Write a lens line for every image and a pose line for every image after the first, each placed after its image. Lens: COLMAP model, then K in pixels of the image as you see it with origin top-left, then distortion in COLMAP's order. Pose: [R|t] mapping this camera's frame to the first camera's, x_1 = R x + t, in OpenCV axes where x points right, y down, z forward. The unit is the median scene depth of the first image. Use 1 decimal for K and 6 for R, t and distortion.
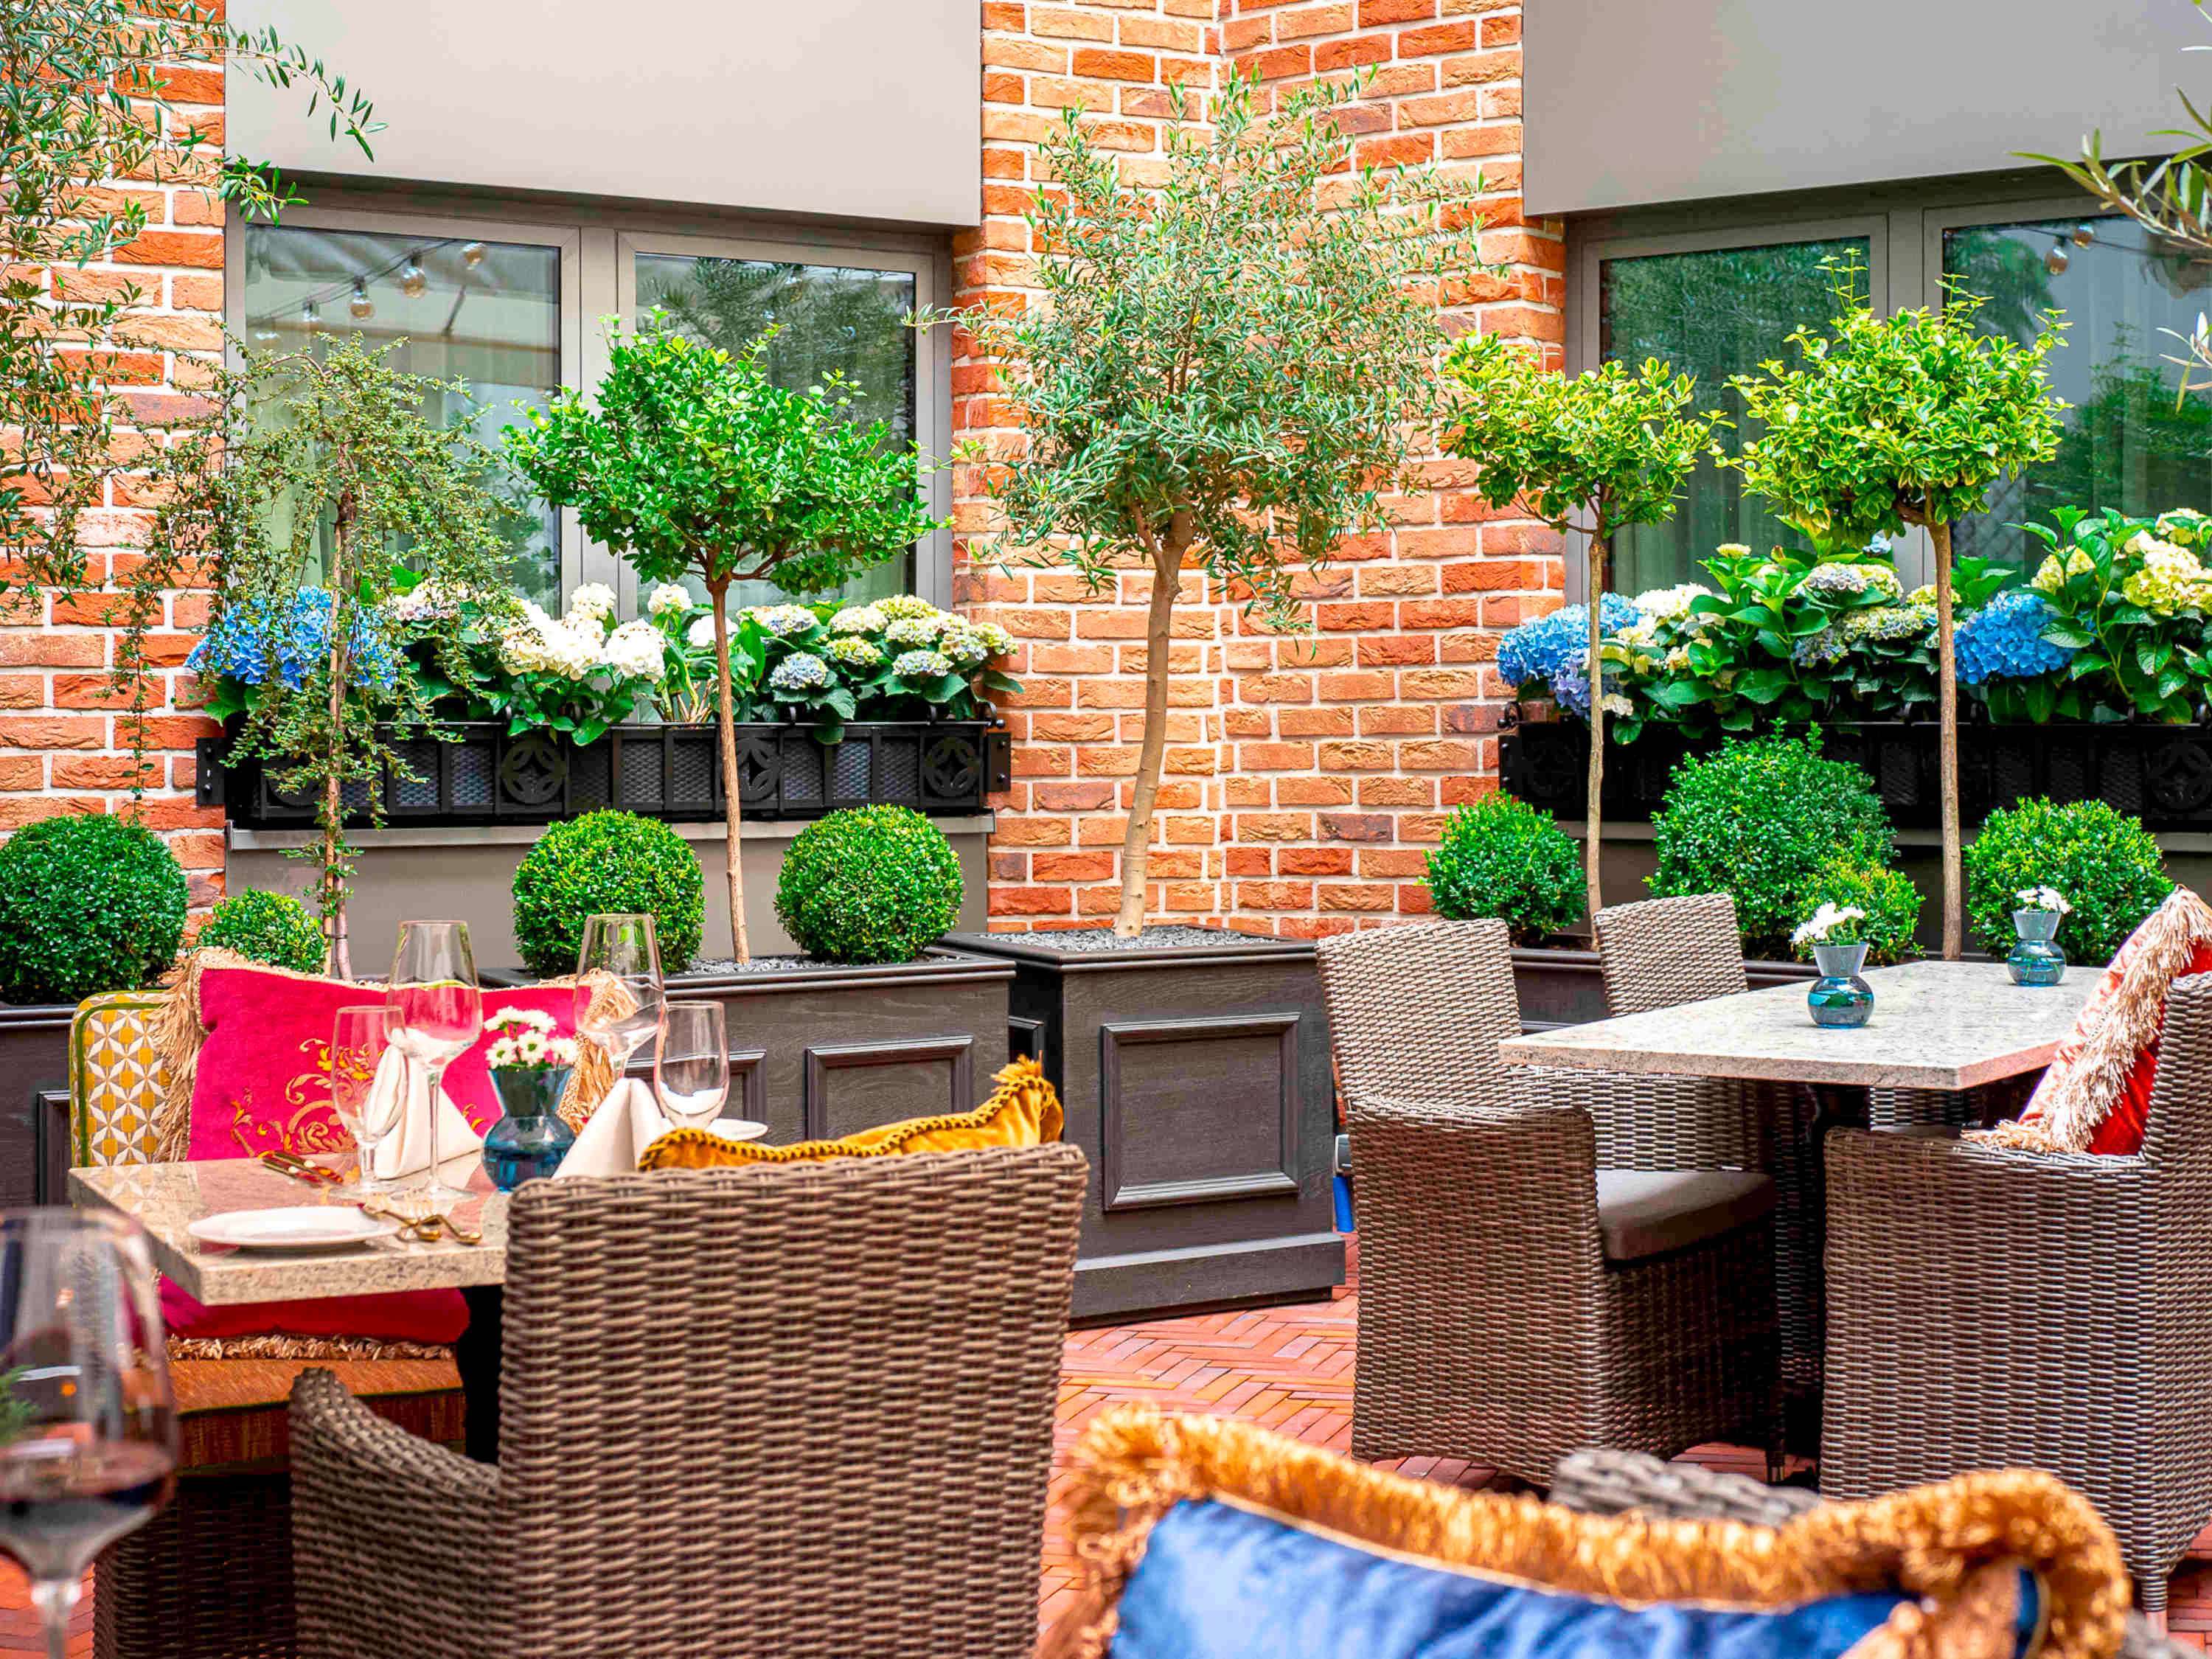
lens RADIAL K [[2968.7, 0, 1106.0], [0, 2968.7, 752.1], [0, 0, 1]] dist [-0.027485, -0.071402]
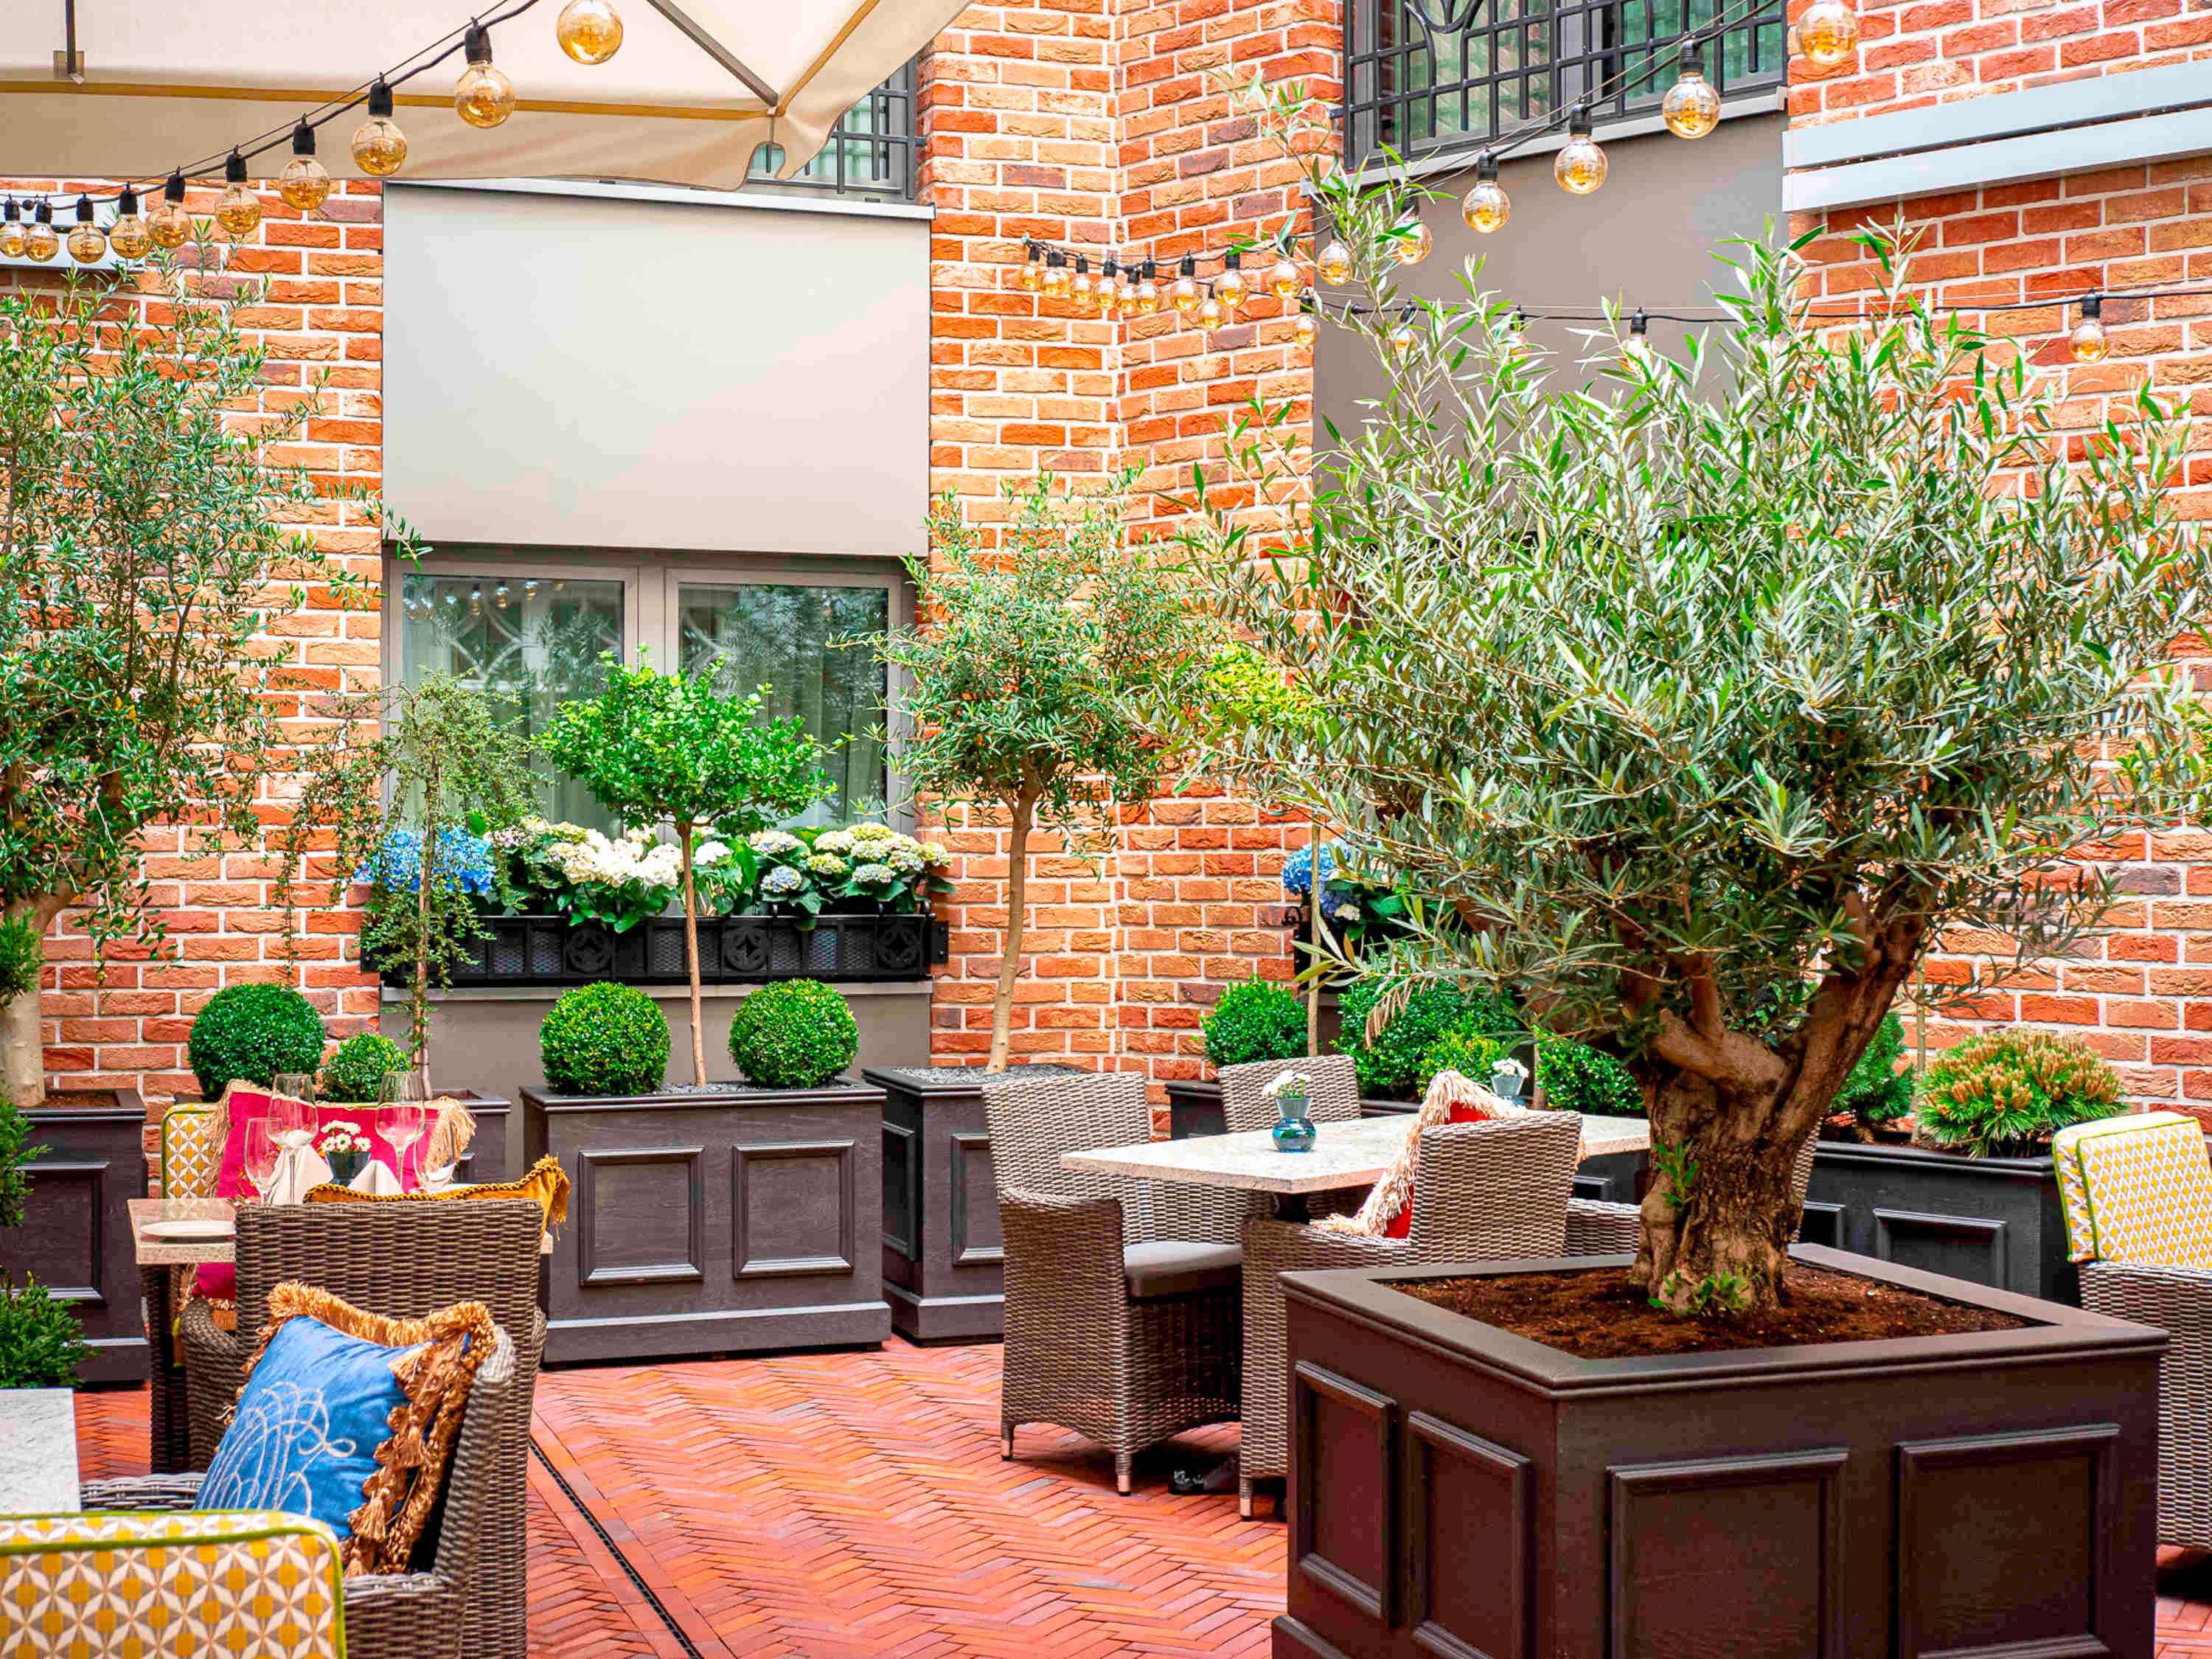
lens RADIAL K [[3023.7, 0, 1106.0], [0, 3023.7, 829.5], [0, 0, 1]] dist [-0.035567, -0.077789]
pose [[0.983981, 0.009019, -0.178046, 0.310554], [-0.009685, 0.999949, -0.002872, -0.049164], [0.178011, 0.004550, 0.984018, -0.400109]]
